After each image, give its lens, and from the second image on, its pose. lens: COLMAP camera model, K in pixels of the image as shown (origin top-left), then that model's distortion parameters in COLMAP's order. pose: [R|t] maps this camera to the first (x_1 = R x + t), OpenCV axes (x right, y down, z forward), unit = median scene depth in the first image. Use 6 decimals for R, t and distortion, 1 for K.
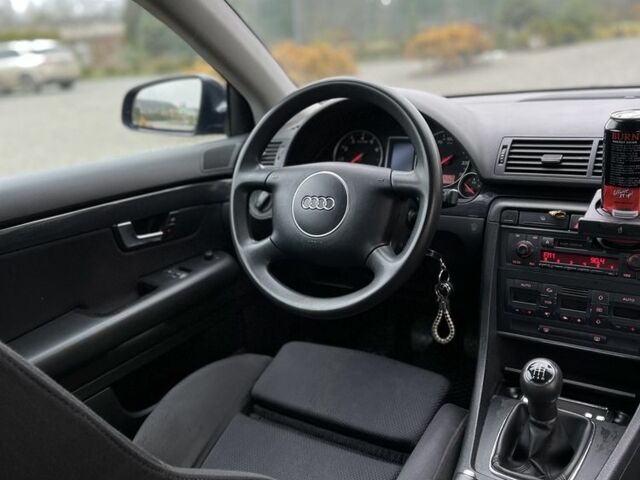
lens RADIAL K [[641.9, 0, 320.0], [0, 641.9, 240.0], [0, 0, 1]] dist [0.043528, -0.003386]
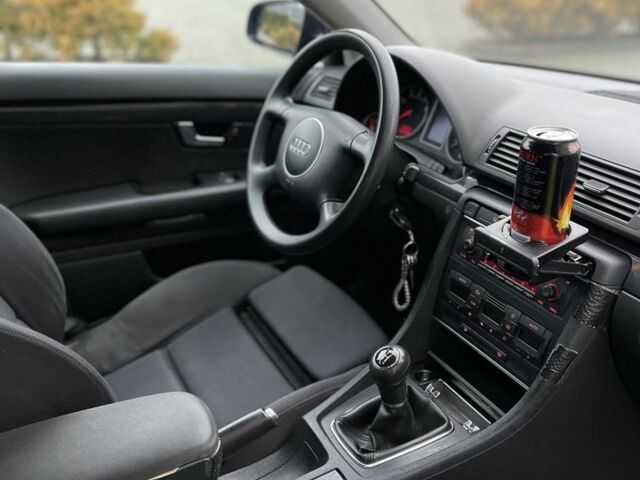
lens RADIAL K [[641.9, 0, 320.0], [0, 641.9, 240.0], [0, 0, 1]] dist [0.043528, -0.003386]
pose [[0.881550, 0.298541, -0.365708, 0.446369], [-0.248821, 0.952149, 0.177484, -0.102840], [0.401195, -0.065465, 0.913650, 0.023586]]
